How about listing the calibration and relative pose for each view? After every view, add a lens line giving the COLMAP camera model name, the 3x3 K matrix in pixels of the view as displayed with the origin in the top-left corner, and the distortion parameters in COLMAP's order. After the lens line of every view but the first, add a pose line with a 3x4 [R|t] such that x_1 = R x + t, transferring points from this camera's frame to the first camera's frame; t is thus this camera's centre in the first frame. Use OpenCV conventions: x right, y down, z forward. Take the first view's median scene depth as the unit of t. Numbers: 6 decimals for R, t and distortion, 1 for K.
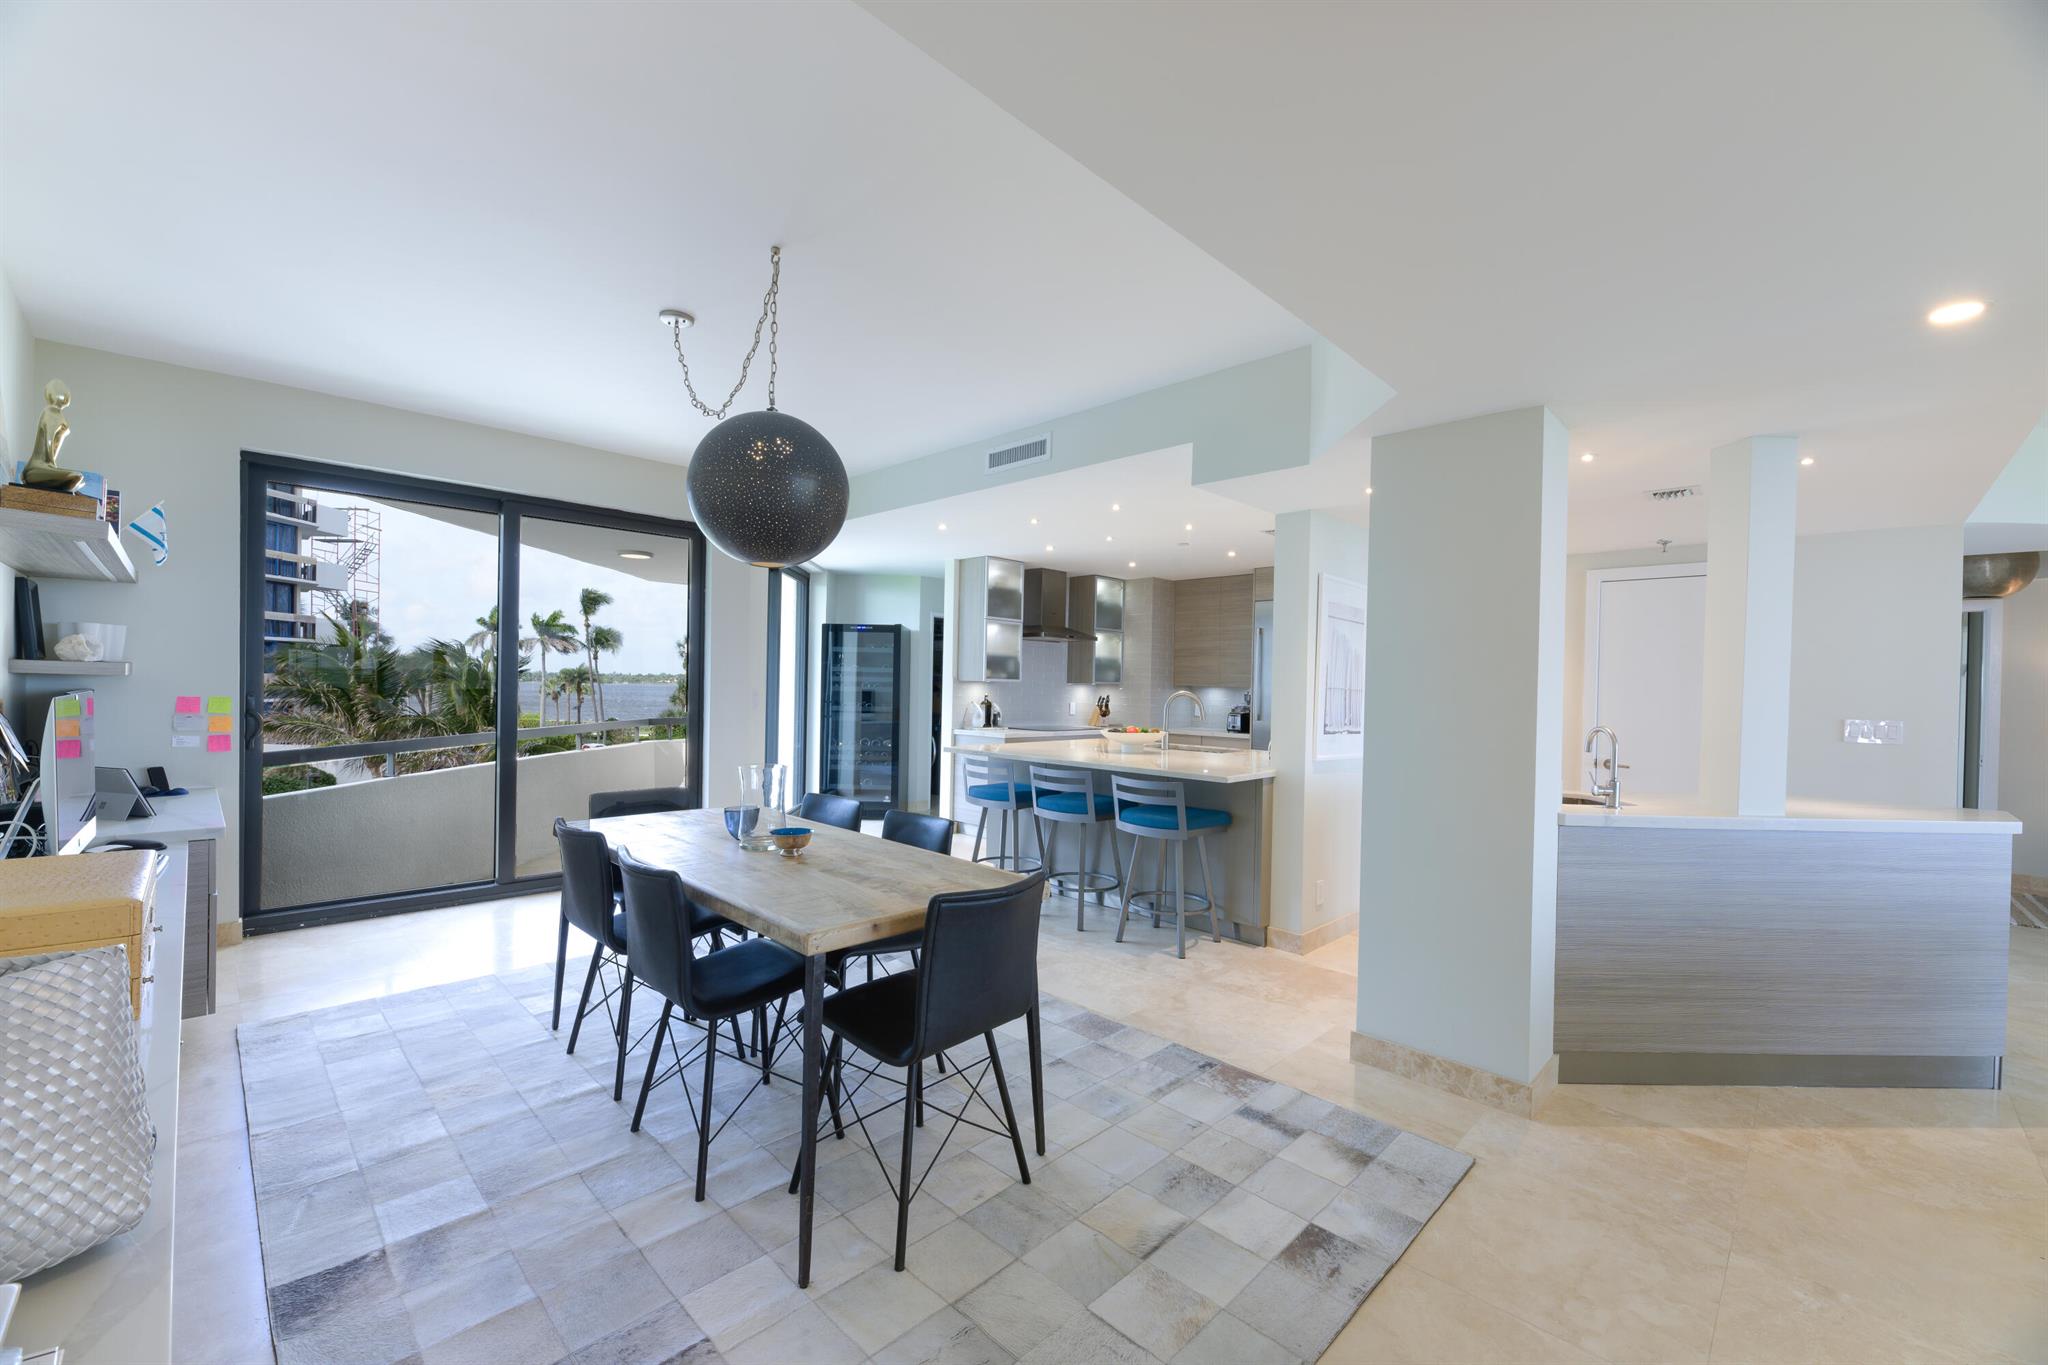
lens RADIAL K [[843.2, 0, 997.3], [0, 843.2, 670.2], [0, 0, 1]] dist [0.001551, -0.000123]
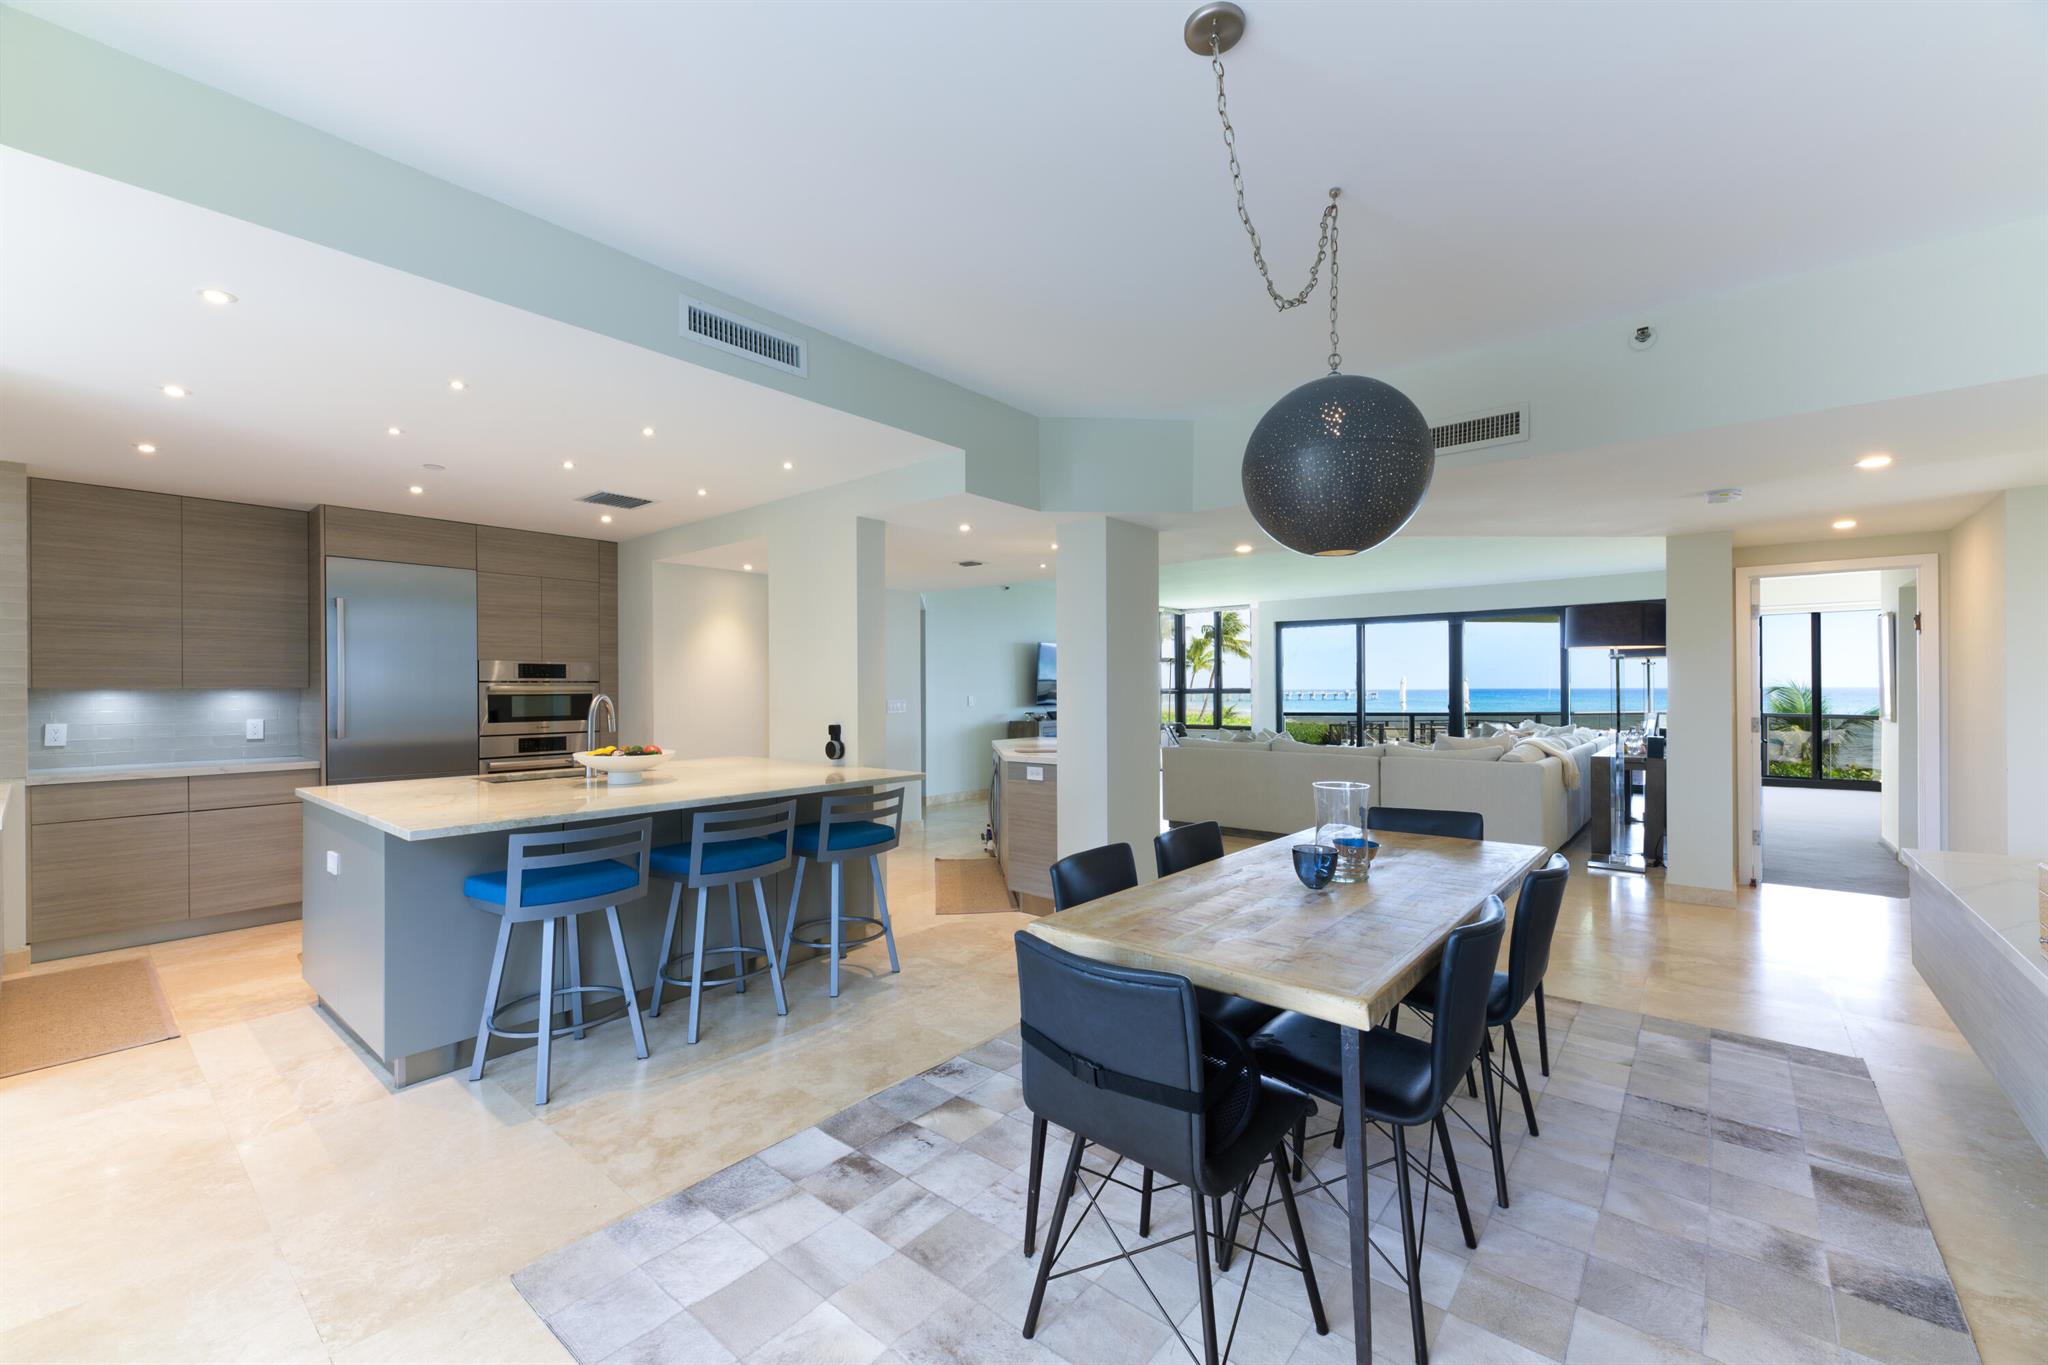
lens RADIAL K [[849.0, 0, 1031.8], [0, 849.0, 693.2], [0, 0, 1]] dist [-0.000127, -0.000920]
pose [[-0.126161, -0.027385, 0.991632, -0.835301], [-0.017608, 0.999523, 0.025363, -0.003562], [-0.991854, -0.014261, -0.126583, 1.081927]]
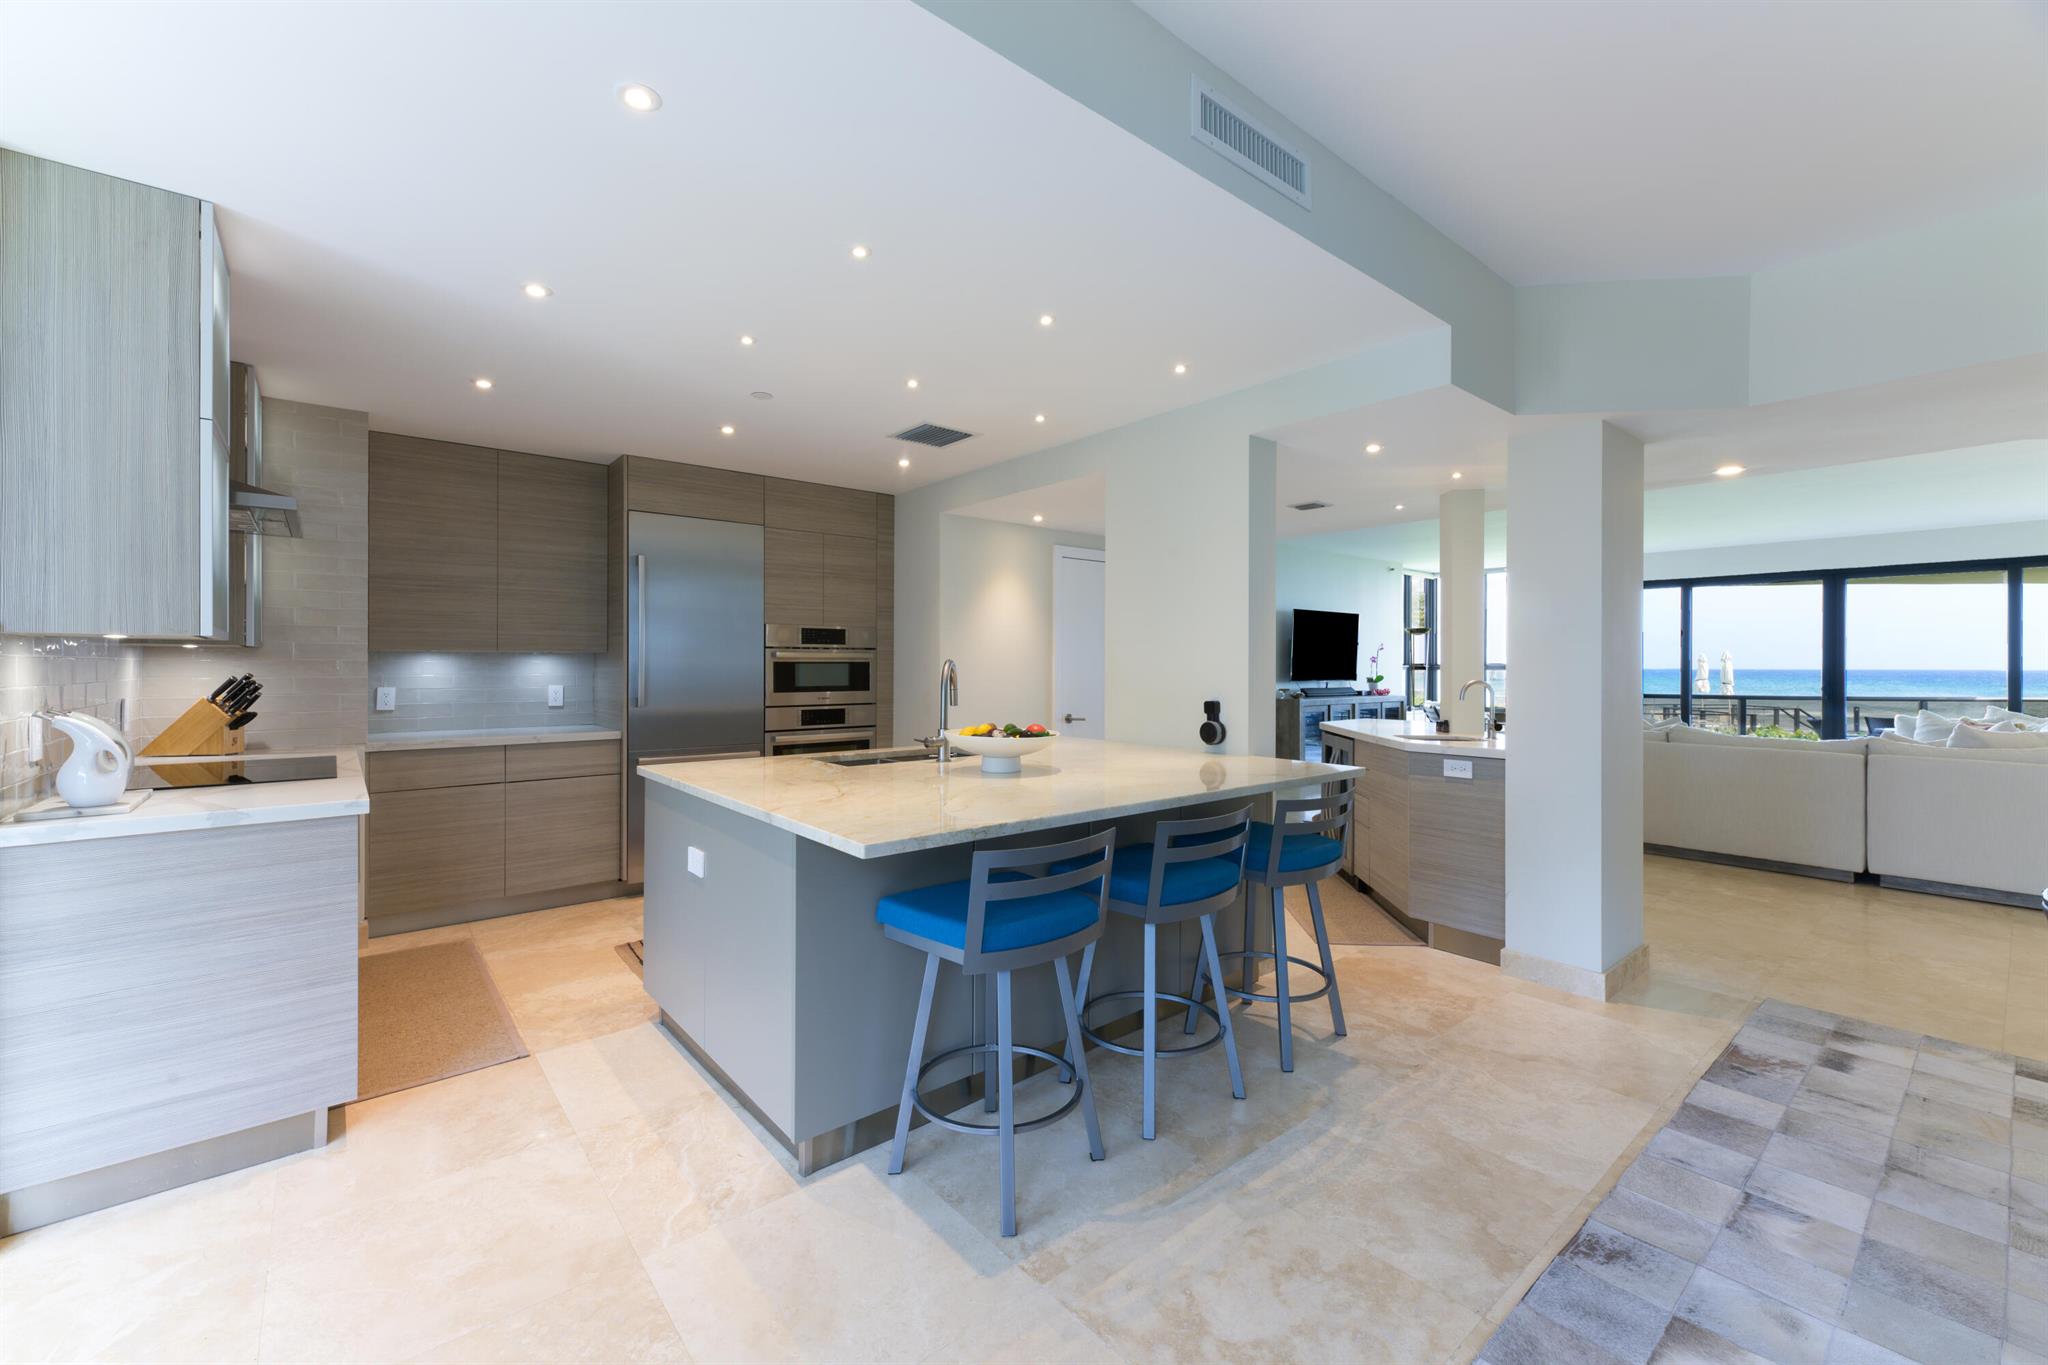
lens RADIAL K [[843.2, 0, 997.3], [0, 843.2, 670.2], [0, 0, 1]] dist [0.001551, -0.000123]
pose [[0.072094, -0.028689, 0.996985, -0.563742], [-0.020784, 0.999326, 0.030260, 0.018738], [-0.997181, -0.022903, 0.071449, 1.385189]]
